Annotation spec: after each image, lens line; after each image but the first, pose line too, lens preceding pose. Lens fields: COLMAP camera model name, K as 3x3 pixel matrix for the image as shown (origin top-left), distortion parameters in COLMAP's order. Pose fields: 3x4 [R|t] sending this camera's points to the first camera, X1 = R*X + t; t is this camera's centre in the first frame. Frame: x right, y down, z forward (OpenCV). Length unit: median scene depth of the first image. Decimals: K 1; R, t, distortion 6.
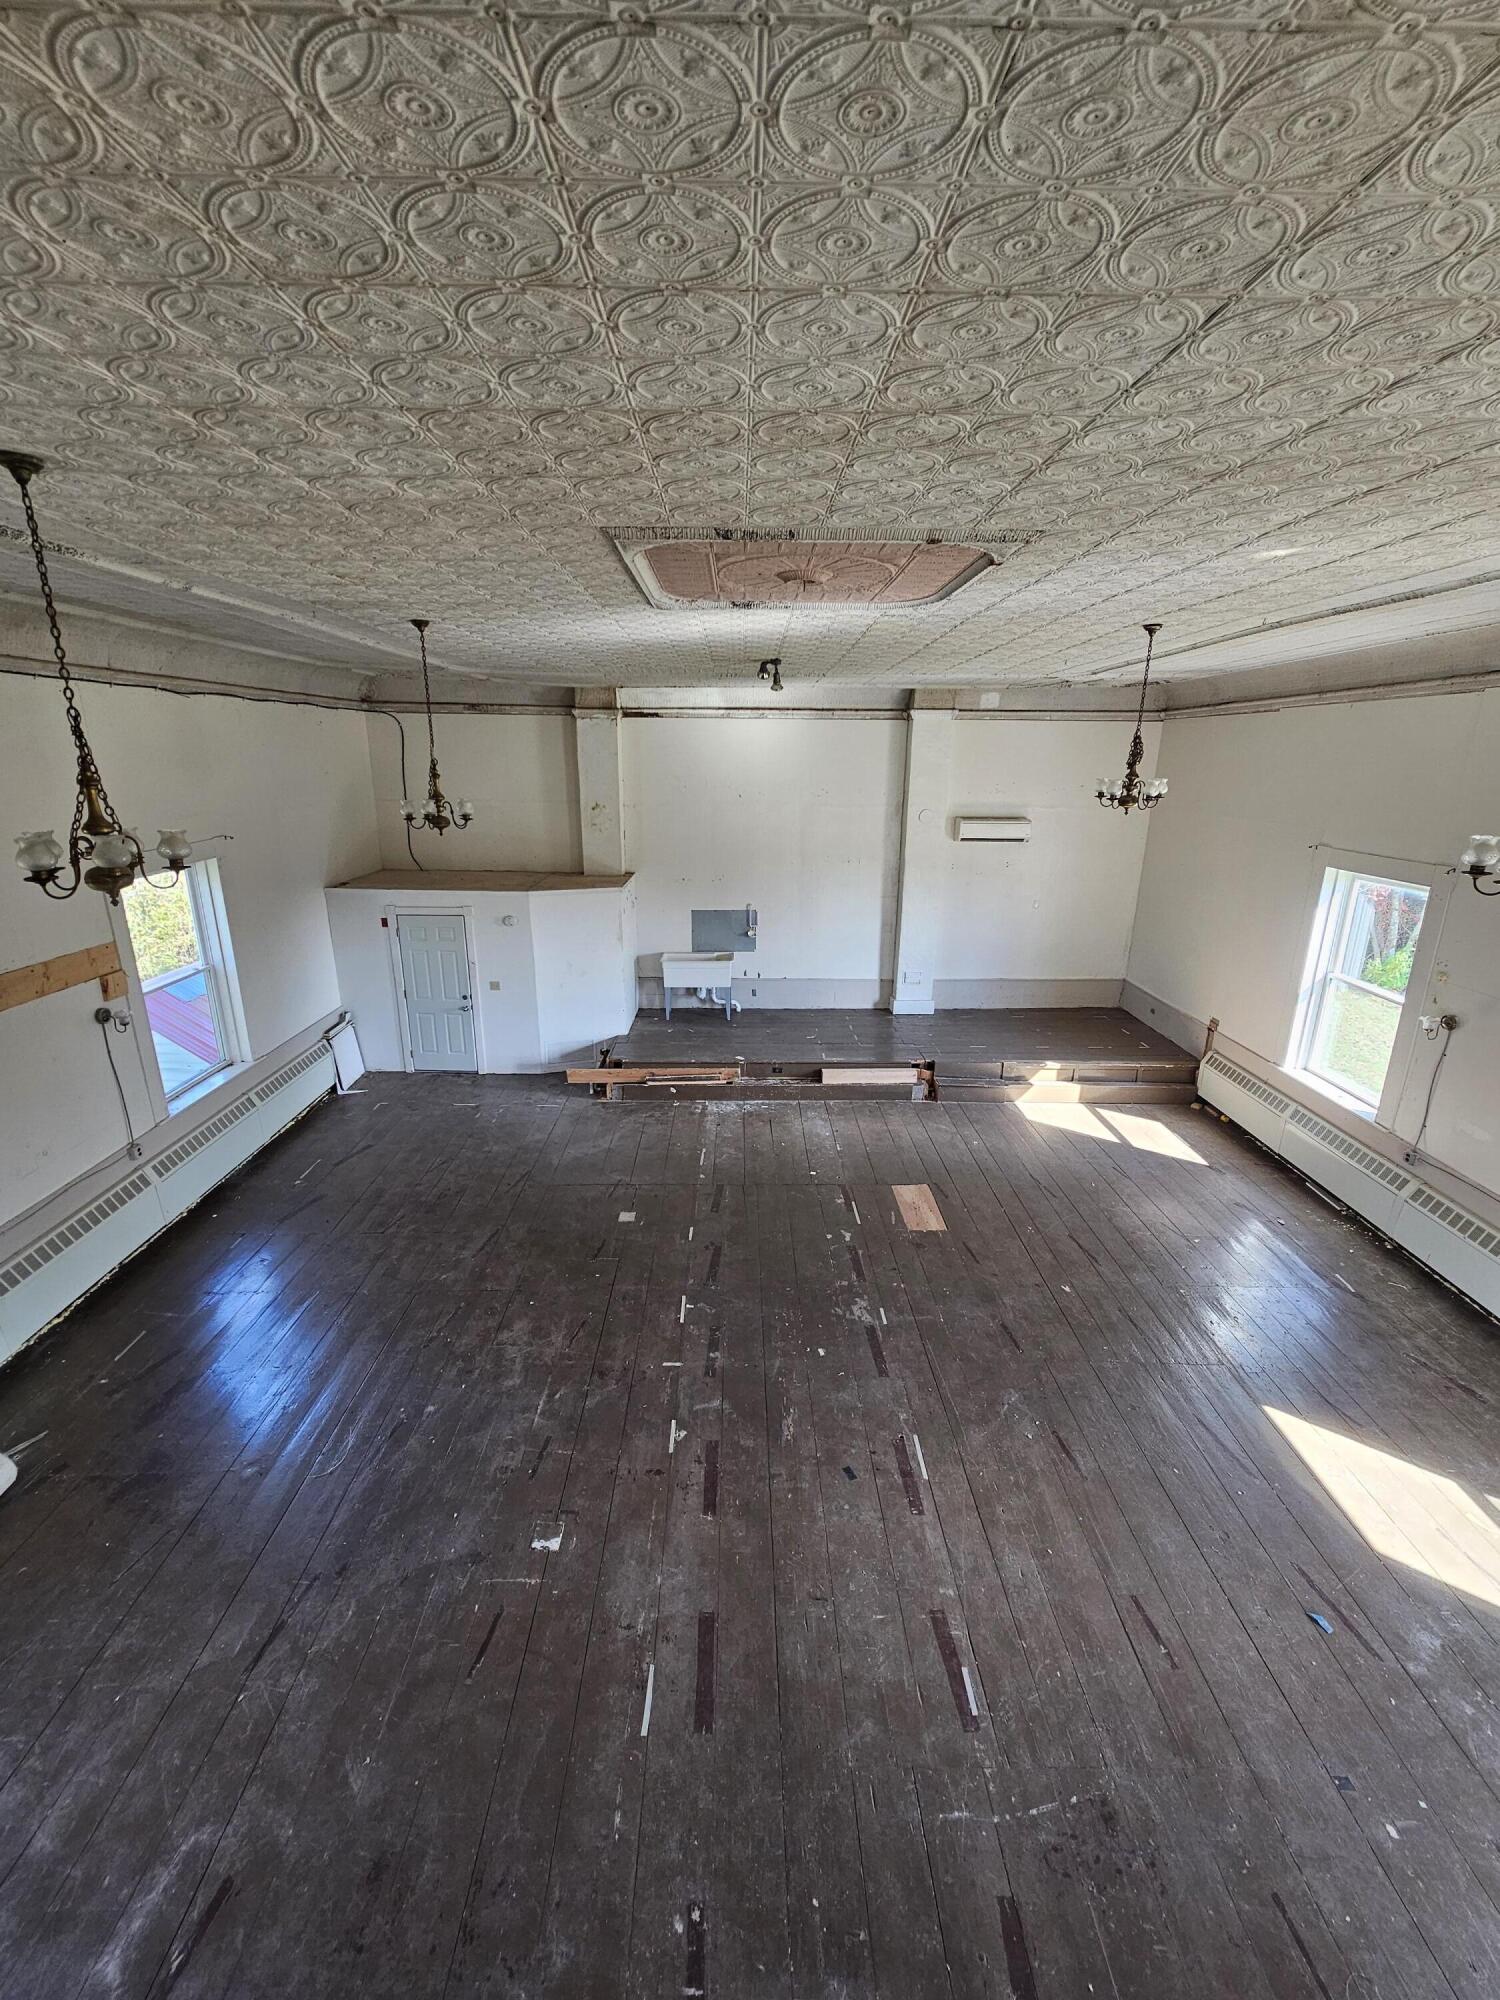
lens RADIAL K [[811.1, 0, 738.9], [0, 811.1, 993.8], [0, 0, 1]] dist [-0.000706, 0.000338]
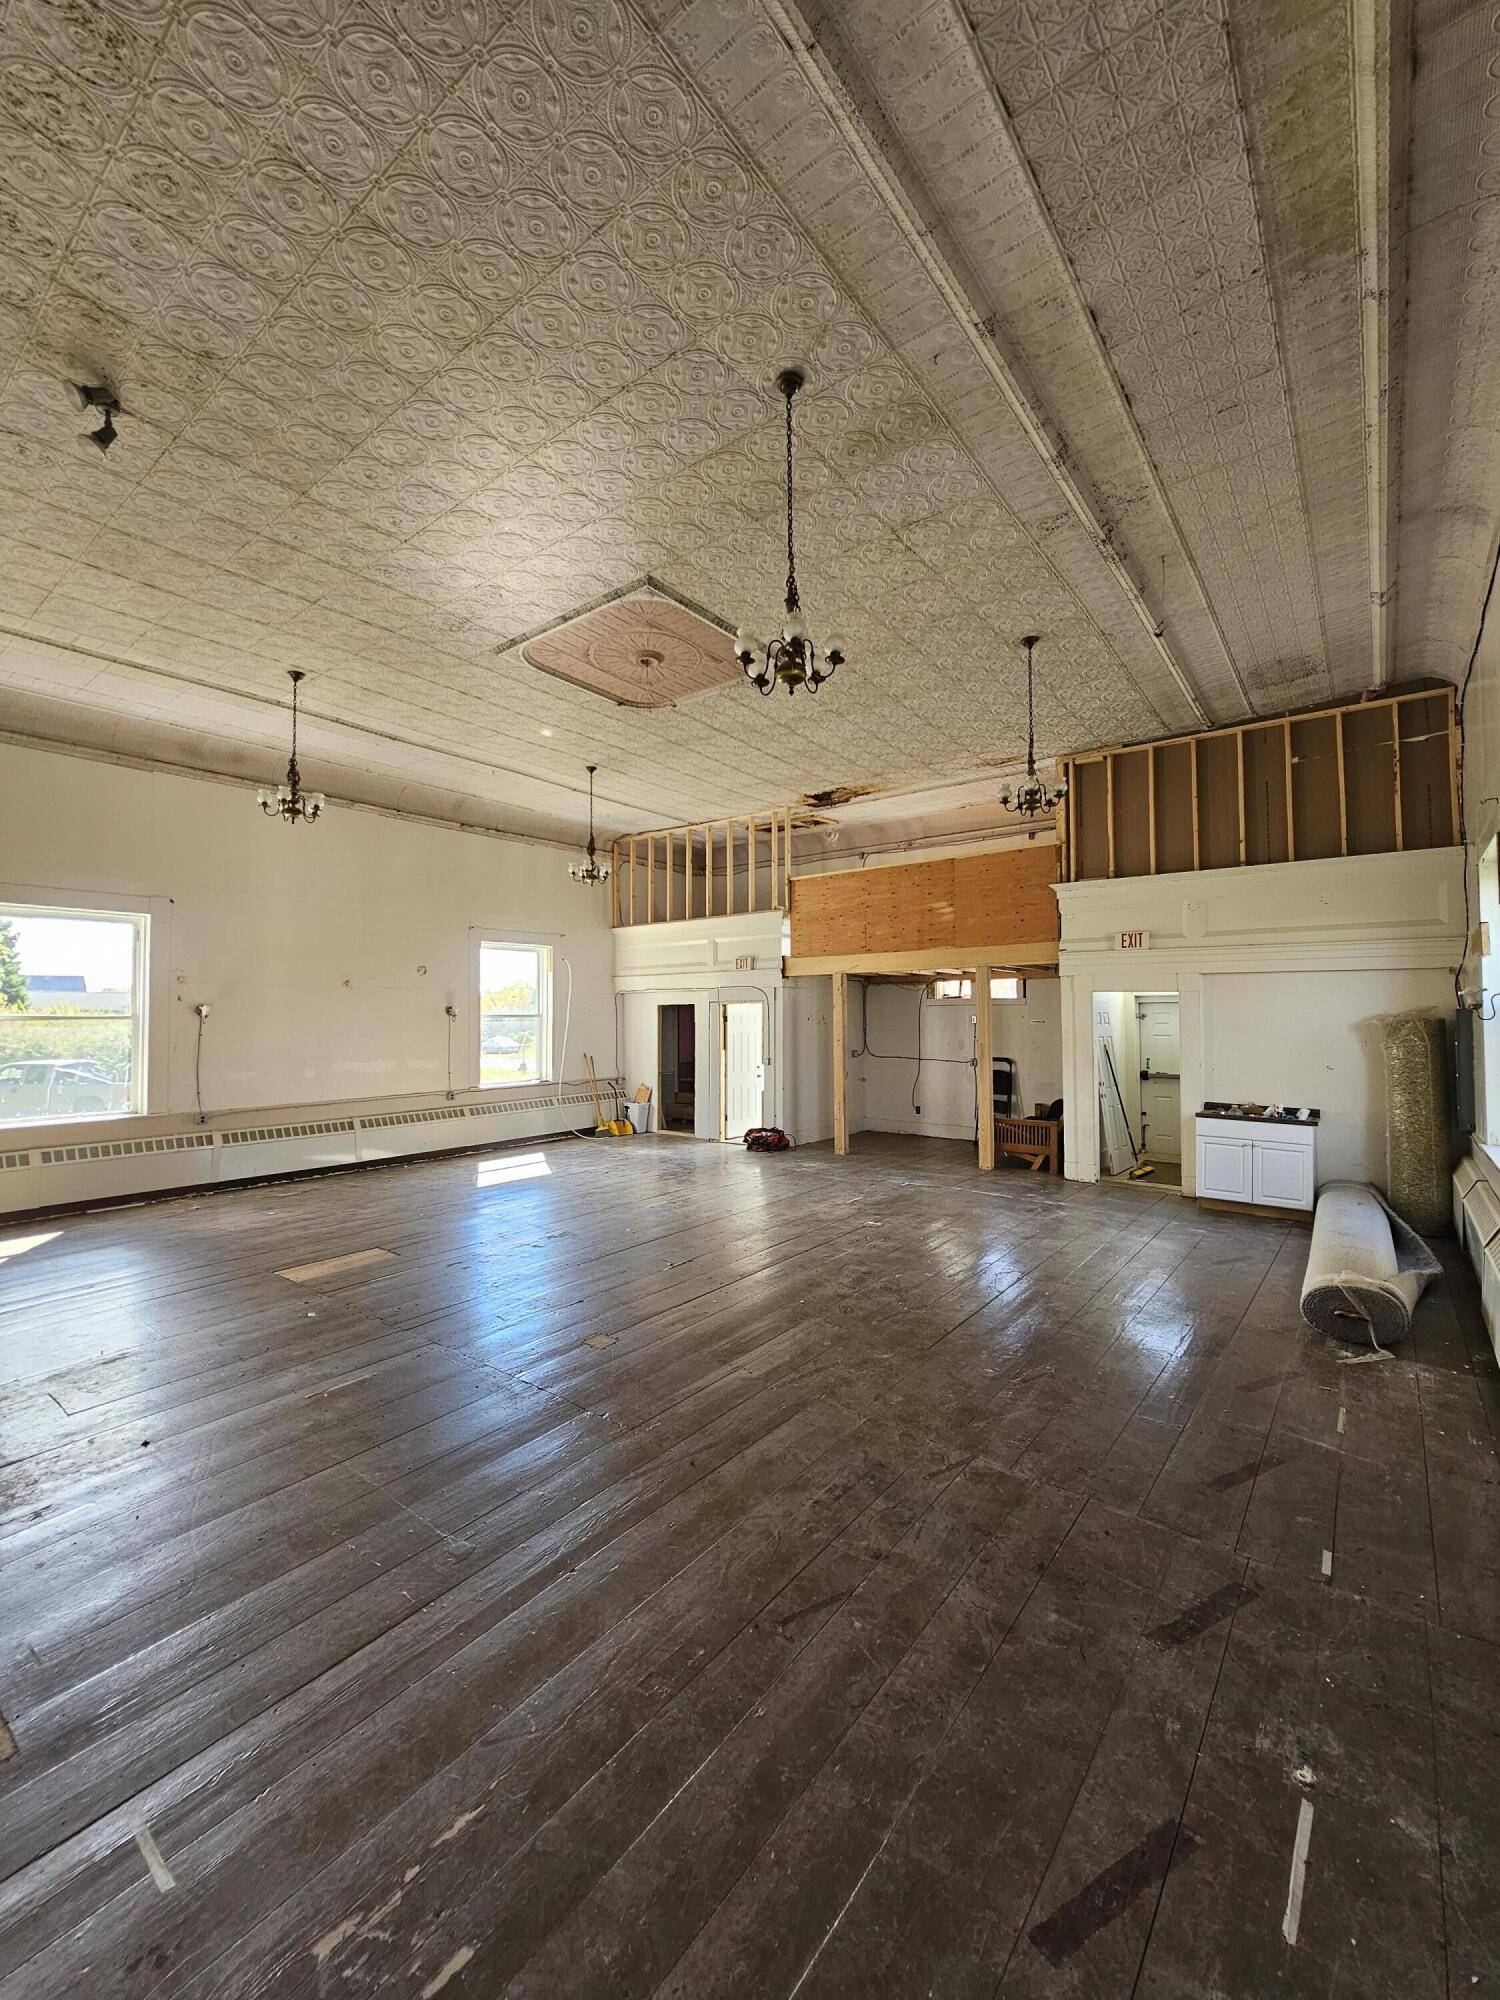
lens RADIAL K [[811.1, 0, 738.9], [0, 811.1, 993.8], [0, 0, 1]] dist [-0.000706, 0.000338]
pose [[-0.783417, 0.016922, 0.621266, -0.454710], [0.175812, 0.964832, 0.195419, -0.065657], [-0.596110, 0.262320, -0.758842, 0.986367]]
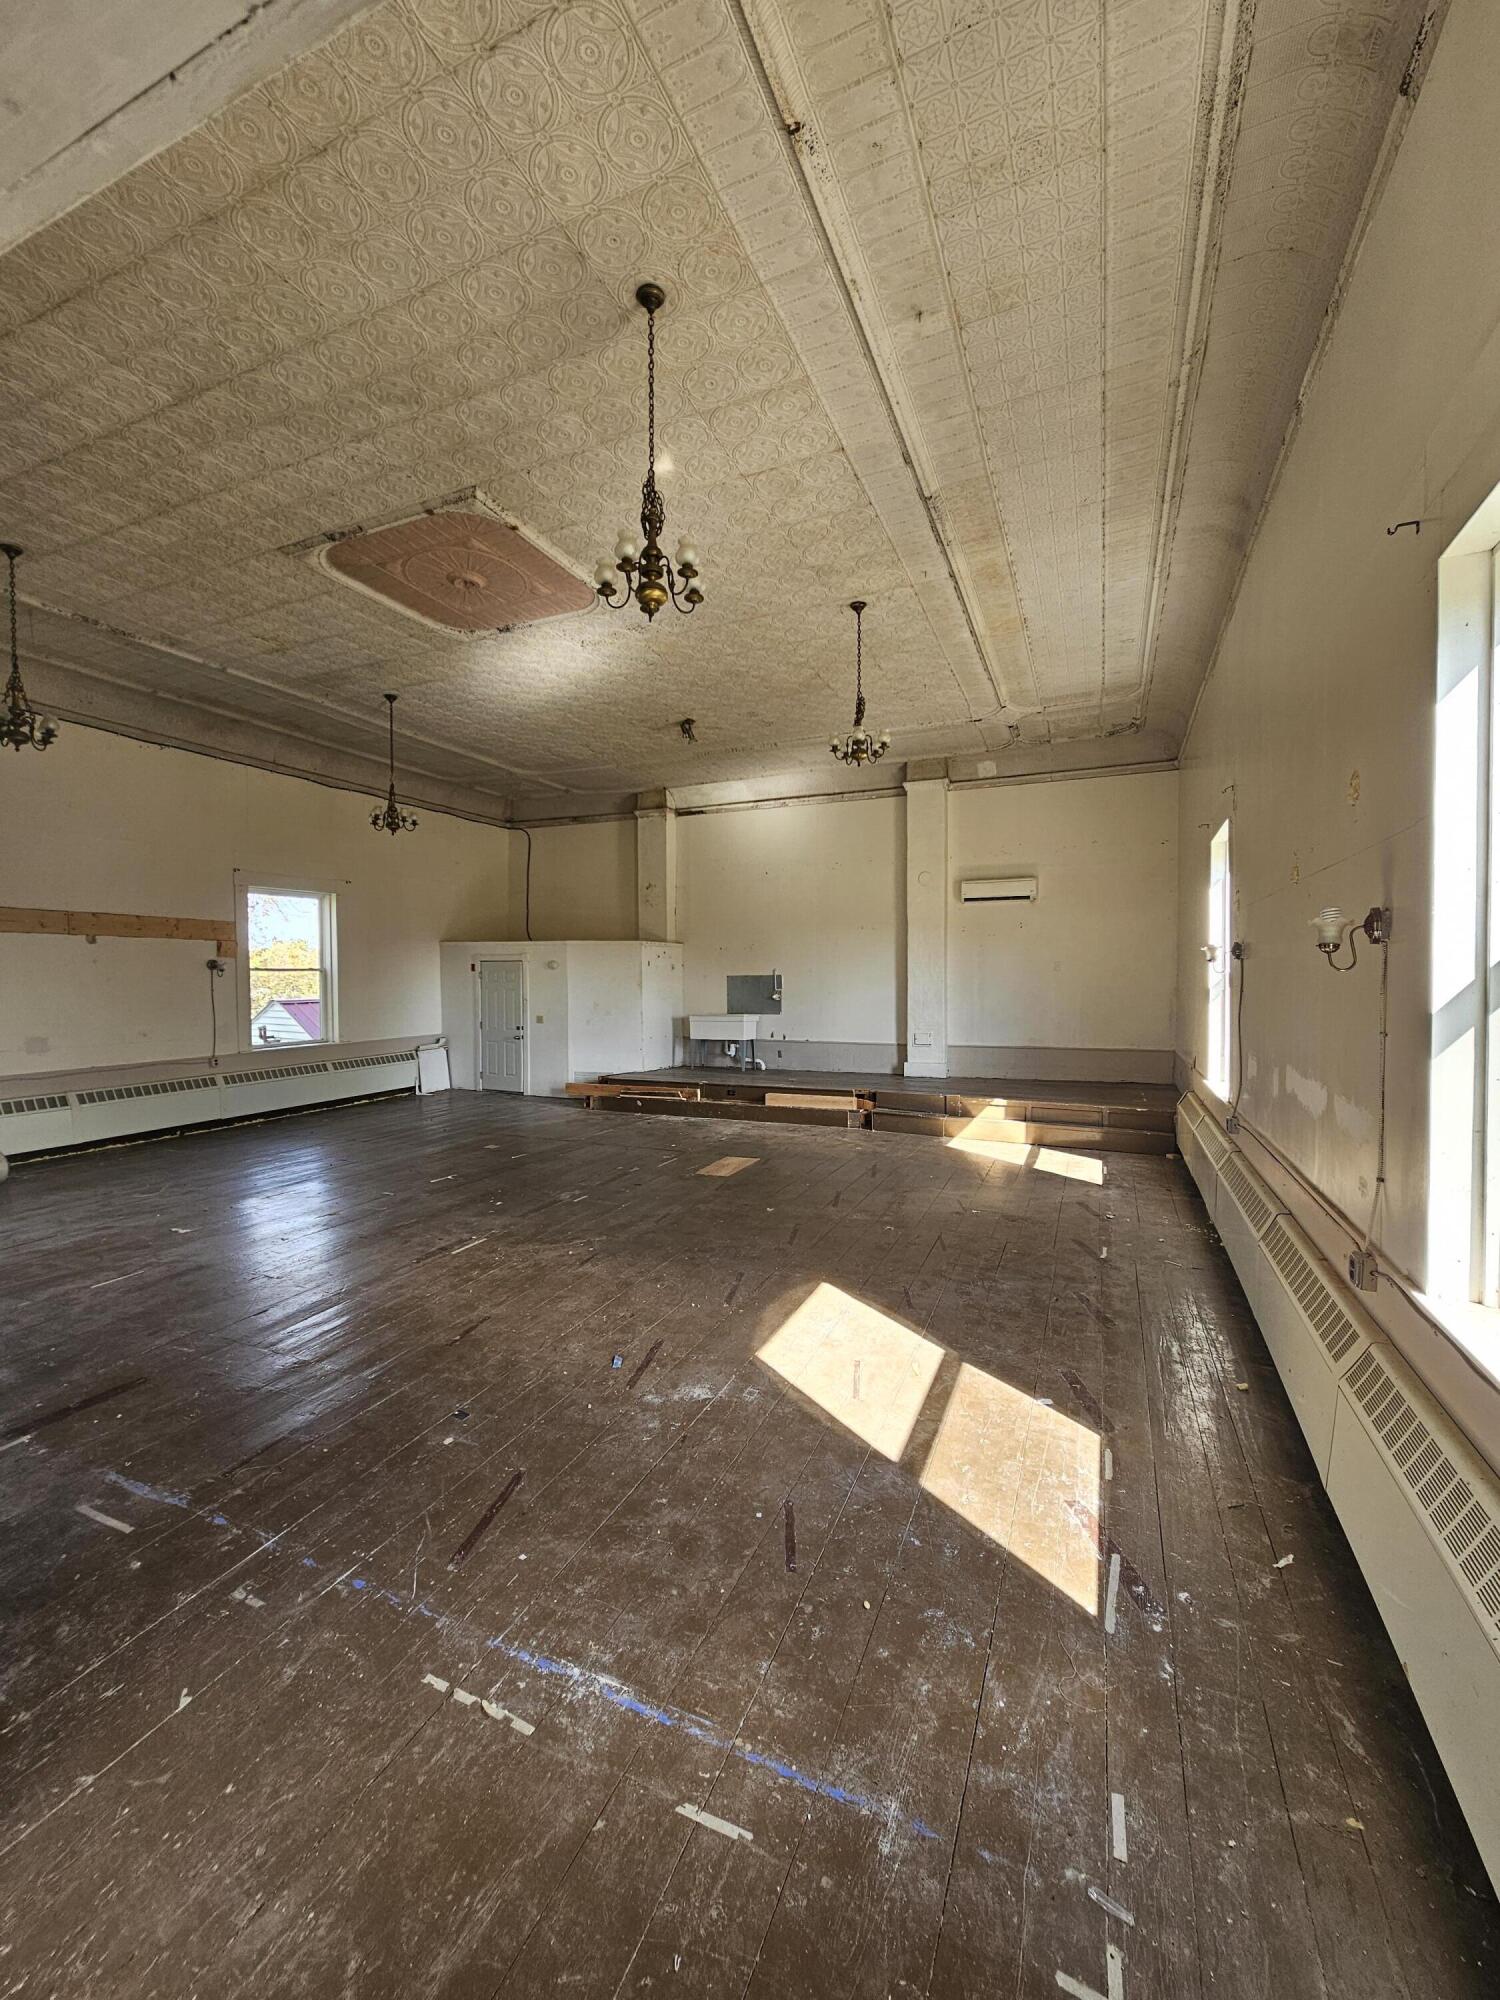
lens RADIAL K [[811.1, 0, 738.9], [0, 811.1, 993.8], [0, 0, 1]] dist [-0.000706, 0.000338]
pose [[0.913289, -0.000314, -0.407311, 0.491322], [-0.107241, 0.964531, -0.241204, 0.225047], [0.392940, 0.263969, 0.880862, 0.035184]]
